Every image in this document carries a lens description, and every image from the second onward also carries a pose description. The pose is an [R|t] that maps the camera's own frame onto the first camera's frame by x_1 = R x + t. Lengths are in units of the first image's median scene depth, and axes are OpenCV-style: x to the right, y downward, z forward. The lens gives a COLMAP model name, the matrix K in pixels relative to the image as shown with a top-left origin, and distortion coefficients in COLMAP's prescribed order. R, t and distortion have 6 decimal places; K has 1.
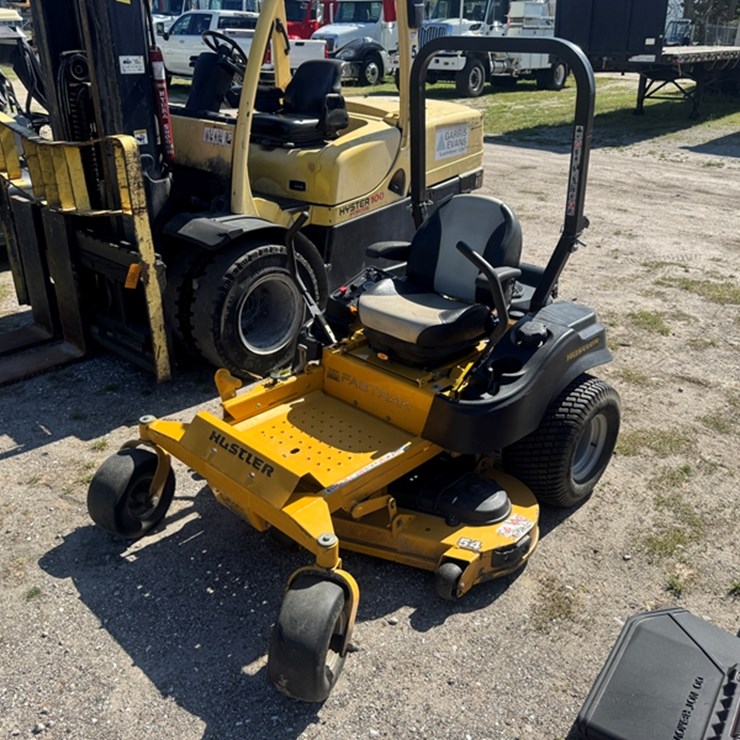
lens RADIAL K [[729.1, 0, 370.0], [0, 729.1, 370.0], [0, 0, 1]] dist [0.134810, -0.273881]
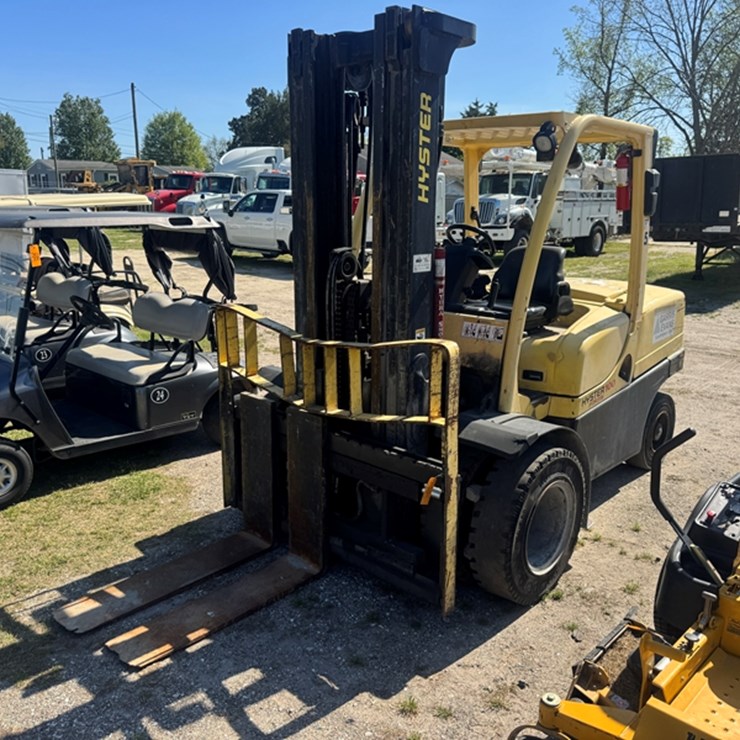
lens RADIAL K [[729.1, 0, 370.0], [0, 729.1, 370.0], [0, 0, 1]] dist [0.134810, -0.273881]
pose [[0.999837, -0.007275, -0.016511, -0.310827], [0.003748, 0.978887, -0.204367, -0.075107], [0.017649, 0.204272, 0.978755, 0.098837]]
